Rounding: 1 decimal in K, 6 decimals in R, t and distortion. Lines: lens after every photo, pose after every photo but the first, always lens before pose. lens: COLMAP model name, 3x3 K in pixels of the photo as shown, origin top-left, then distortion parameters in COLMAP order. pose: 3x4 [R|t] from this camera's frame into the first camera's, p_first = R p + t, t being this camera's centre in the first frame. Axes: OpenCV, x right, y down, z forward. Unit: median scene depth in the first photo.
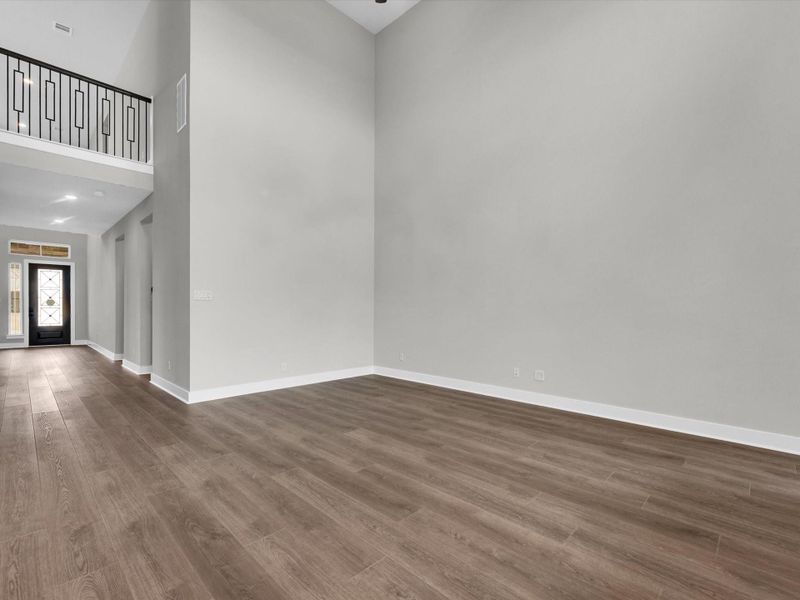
lens RADIAL K [[371.4, 0, 398.8], [0, 371.4, 308.9], [0, 0, 1]] dist [-0.000393, 0.000157]
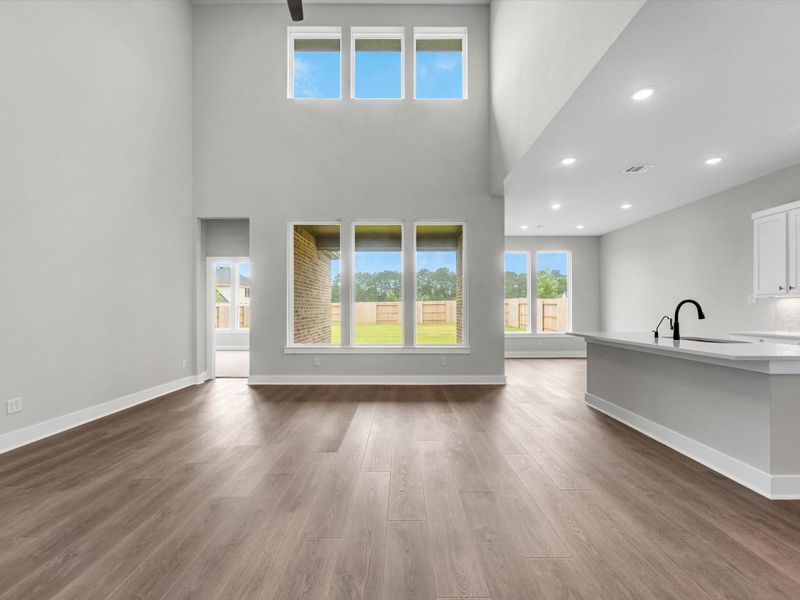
lens RADIAL K [[372.9, 0, 402.4], [0, 372.9, 304.5], [0, 0, 1]] dist [-0.000826, 0.000090]
pose [[-0.701692, 0.004916, 0.712463, -0.929553], [-0.001911, 0.999960, -0.008782, -0.007932], [-0.712478, -0.007524, -0.701654, 1.426998]]
